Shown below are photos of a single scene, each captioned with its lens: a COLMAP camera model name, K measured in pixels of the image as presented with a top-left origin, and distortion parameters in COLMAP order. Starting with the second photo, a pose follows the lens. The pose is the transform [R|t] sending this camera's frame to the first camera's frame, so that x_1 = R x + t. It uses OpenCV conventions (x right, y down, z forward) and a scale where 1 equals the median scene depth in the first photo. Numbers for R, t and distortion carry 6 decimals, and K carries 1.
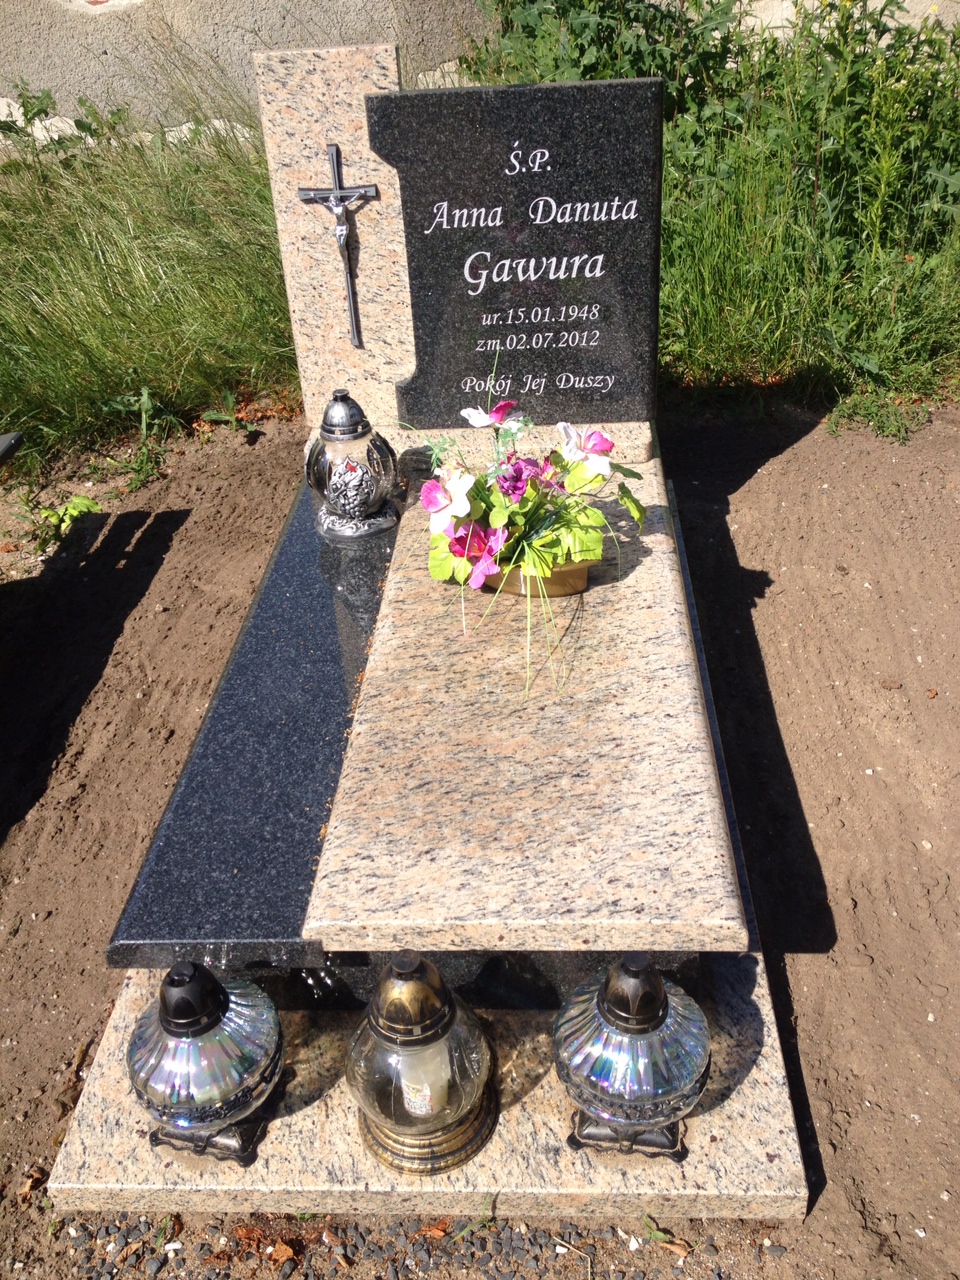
lens RADIAL K [[1215.4, 0, 485.7], [0, 1215.4, 644.2], [0, 0, 1]] dist [0.157377, -0.361455]
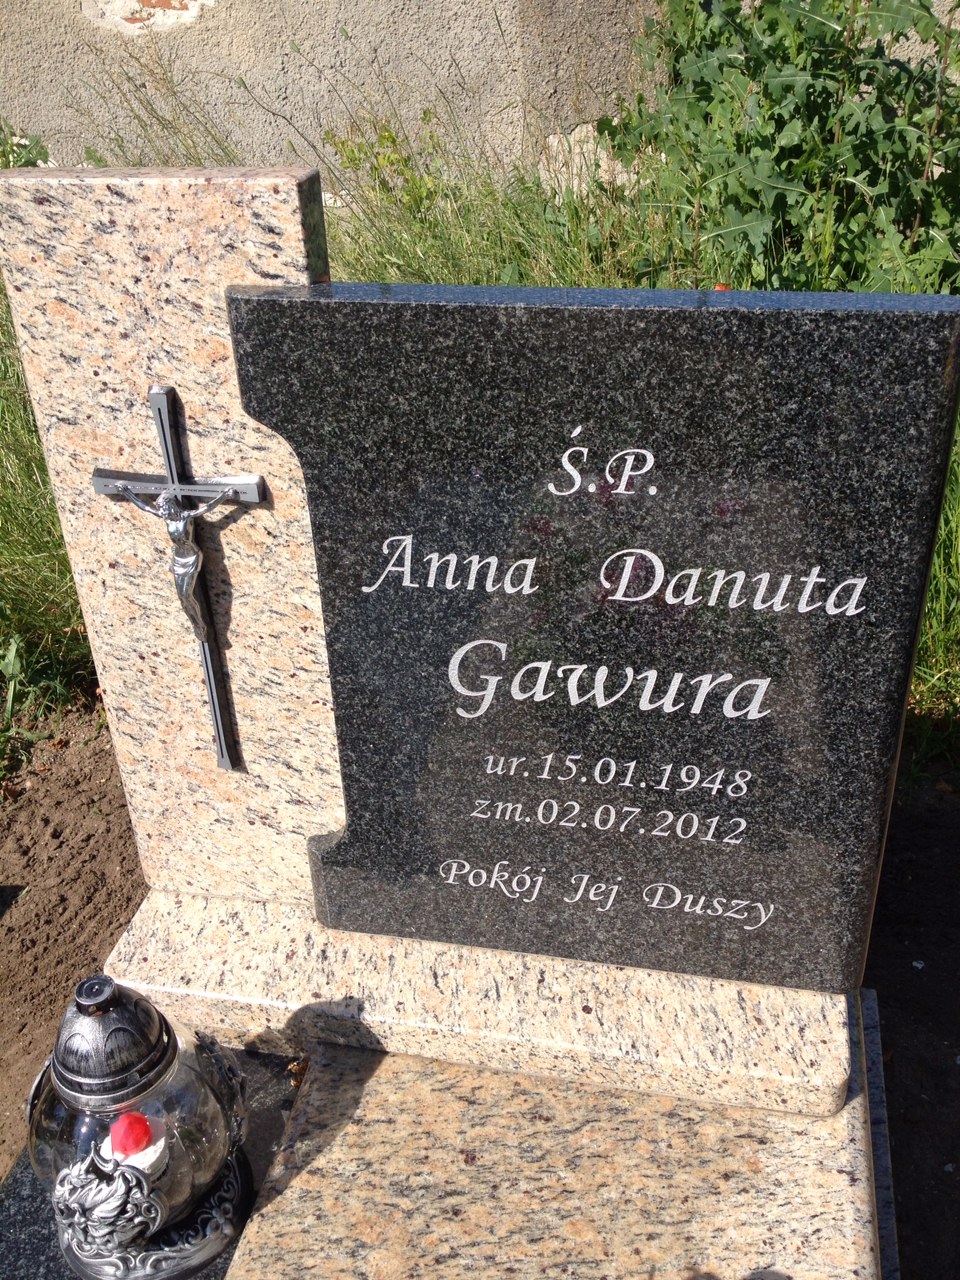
lens RADIAL K [[1215.4, 0, 485.7], [0, 1215.4, 644.2], [0, 0, 1]] dist [0.157377, -0.361455]
pose [[0.988299, 0.096151, -0.118404, 0.047288], [-0.097778, 0.995176, -0.008001, -0.312679], [0.117064, 0.019485, 0.992933, 0.566619]]
